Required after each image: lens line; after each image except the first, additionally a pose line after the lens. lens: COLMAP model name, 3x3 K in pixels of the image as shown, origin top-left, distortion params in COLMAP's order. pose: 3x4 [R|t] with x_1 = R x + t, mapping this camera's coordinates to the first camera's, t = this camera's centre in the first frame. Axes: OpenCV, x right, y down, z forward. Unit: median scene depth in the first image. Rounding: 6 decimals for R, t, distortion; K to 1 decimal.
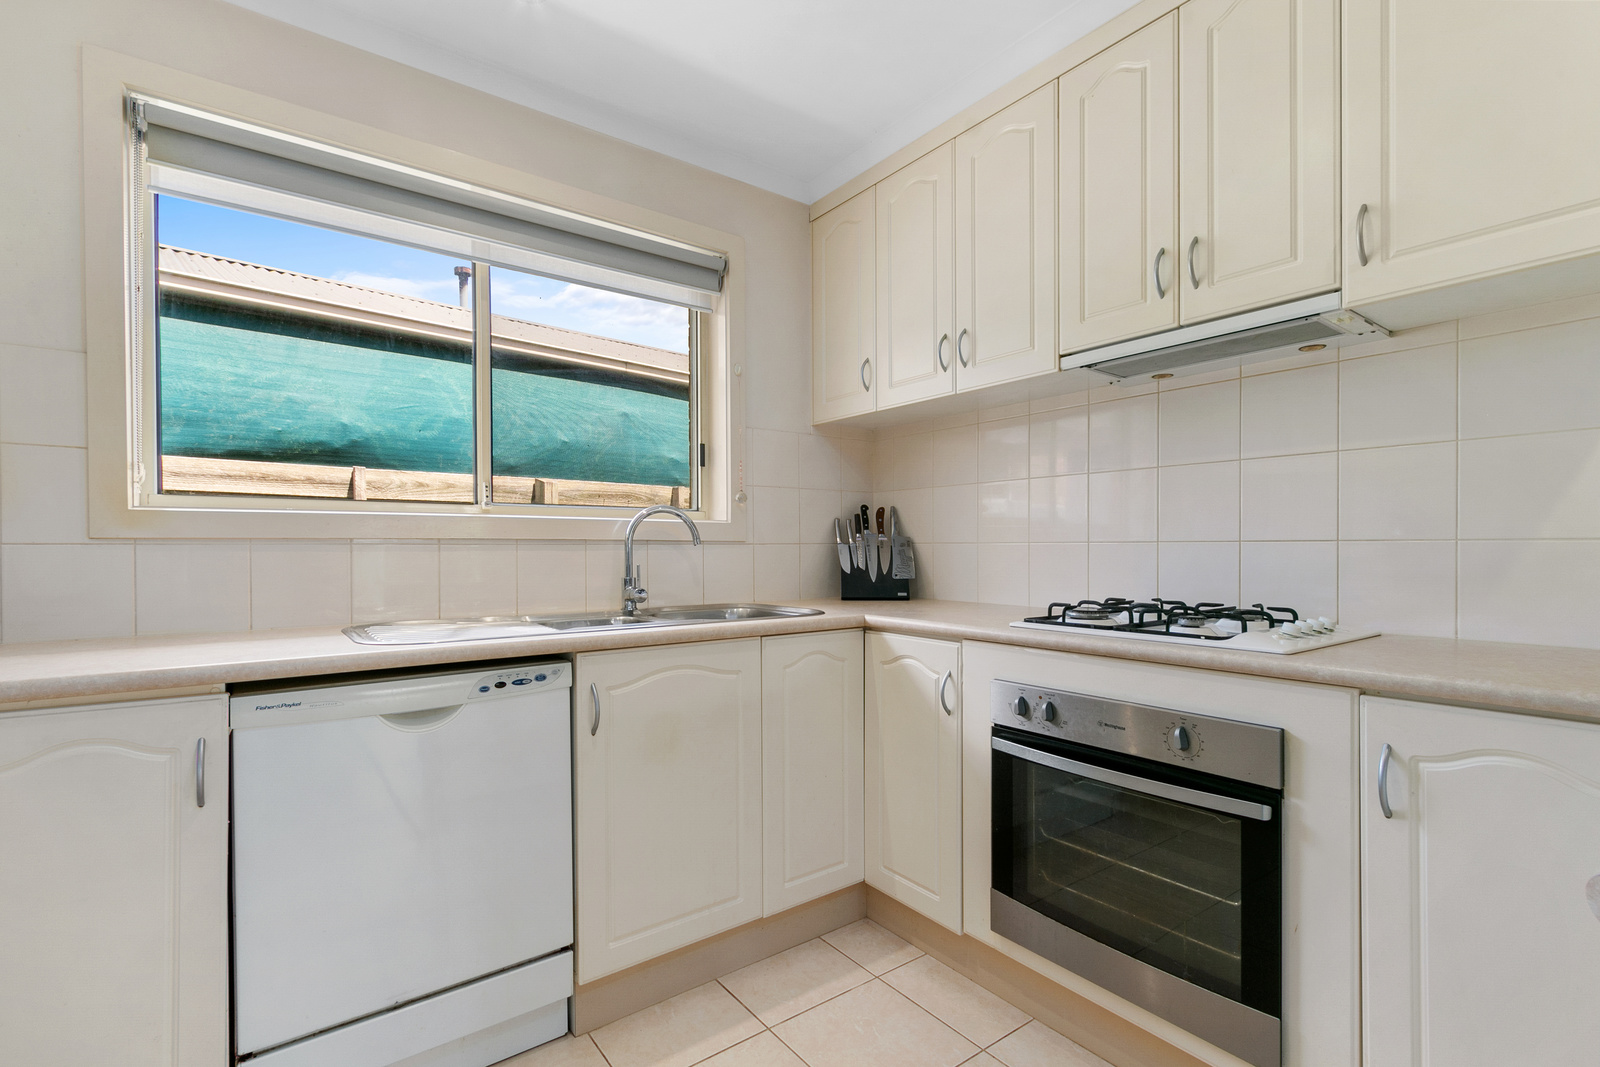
lens RADIAL K [[733.7, 0, 801.3], [0, 733.7, 550.0], [0, 0, 1]] dist [0.003913, 0.000295]
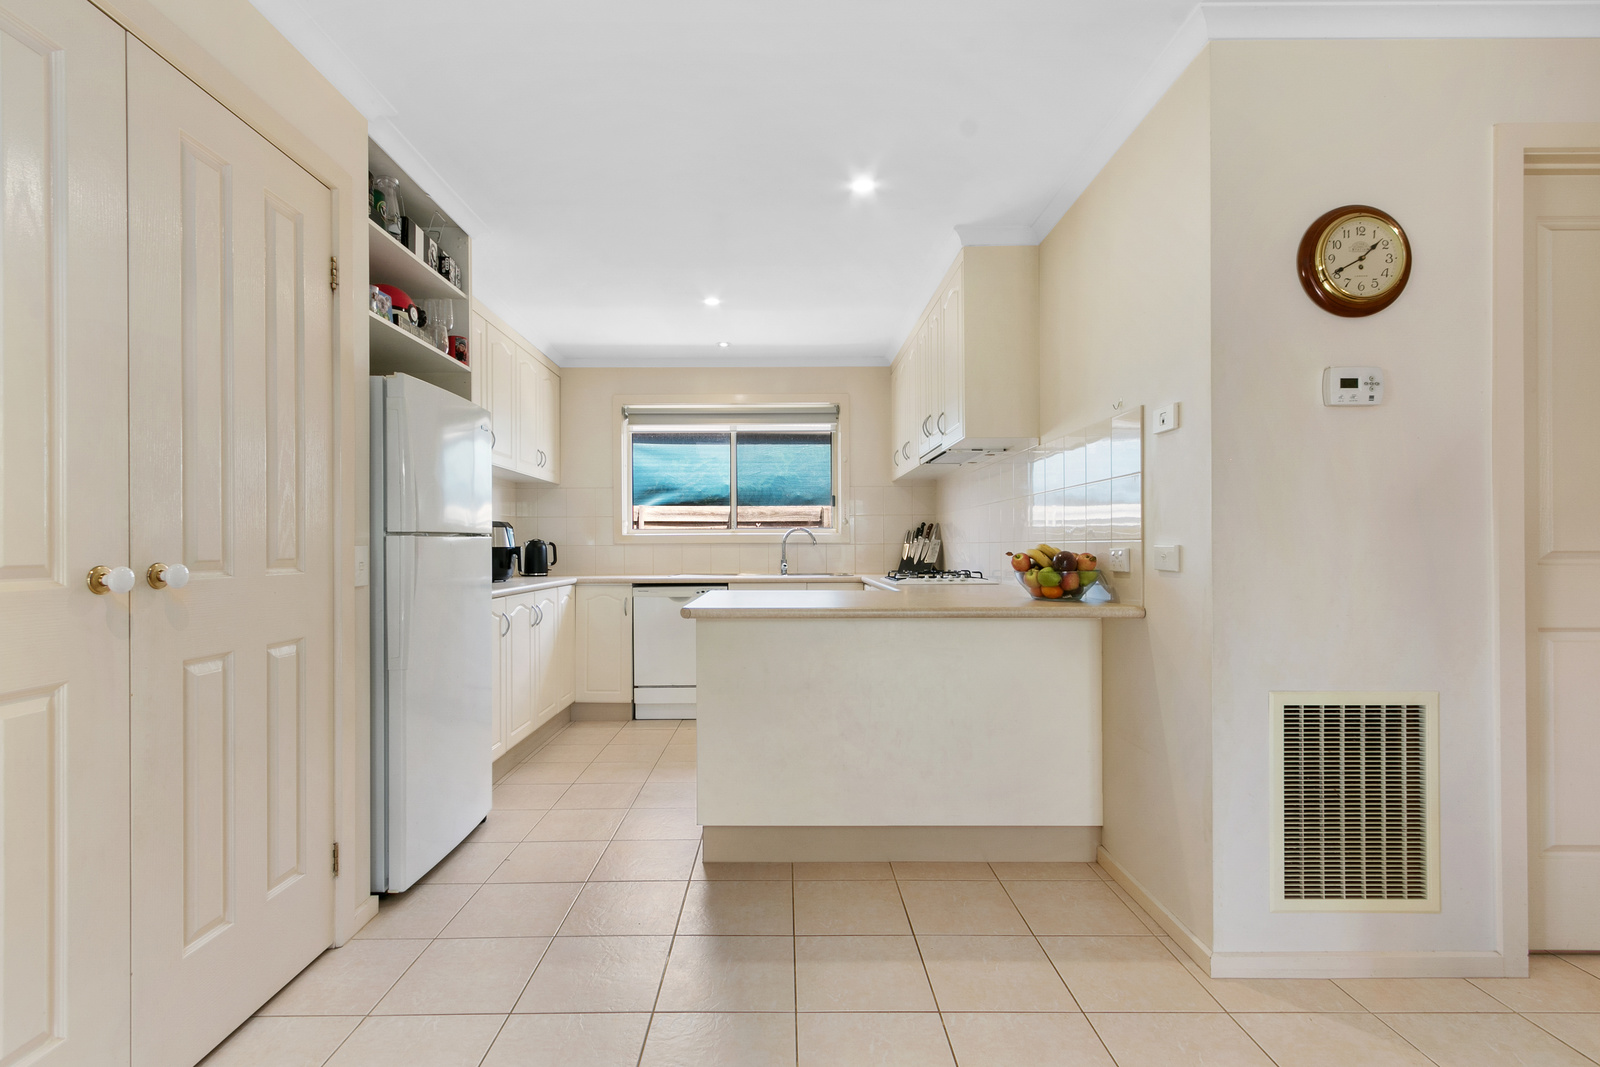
lens RADIAL K [[733.7, 0, 782.2], [0, 733.7, 546.2], [0, 0, 1]] dist [0.003913, 0.000295]
pose [[0.800998, -0.001999, -0.598664, 0.928414], [0.000505, 0.999996, -0.002663, 0.002100], [0.598667, 0.001831, 0.800996, -0.687810]]
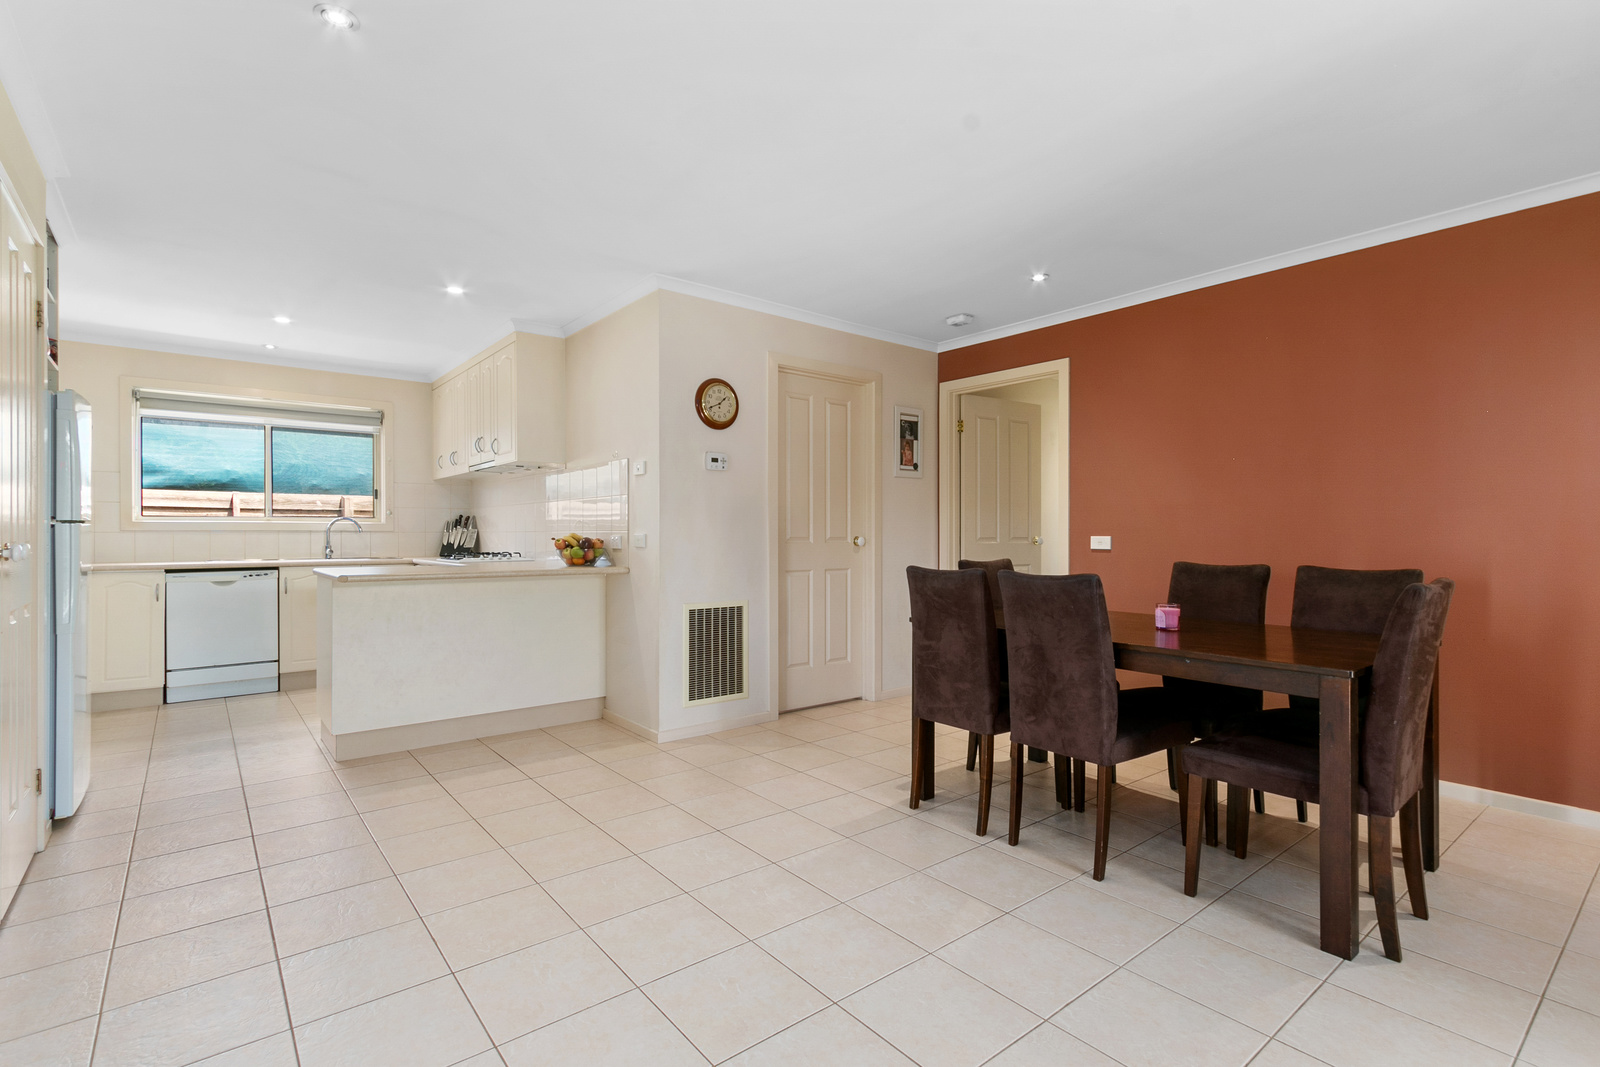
lens RADIAL K [[733.7, 0, 785.1], [0, 733.7, 532.5], [0, 0, 1]] dist [0.003913, 0.000295]
pose [[0.999359, 0.001160, 0.035788, 1.029780], [-0.000951, 0.999982, -0.005853, 0.004830], [-0.035794, 0.005815, 0.999342, -1.313316]]
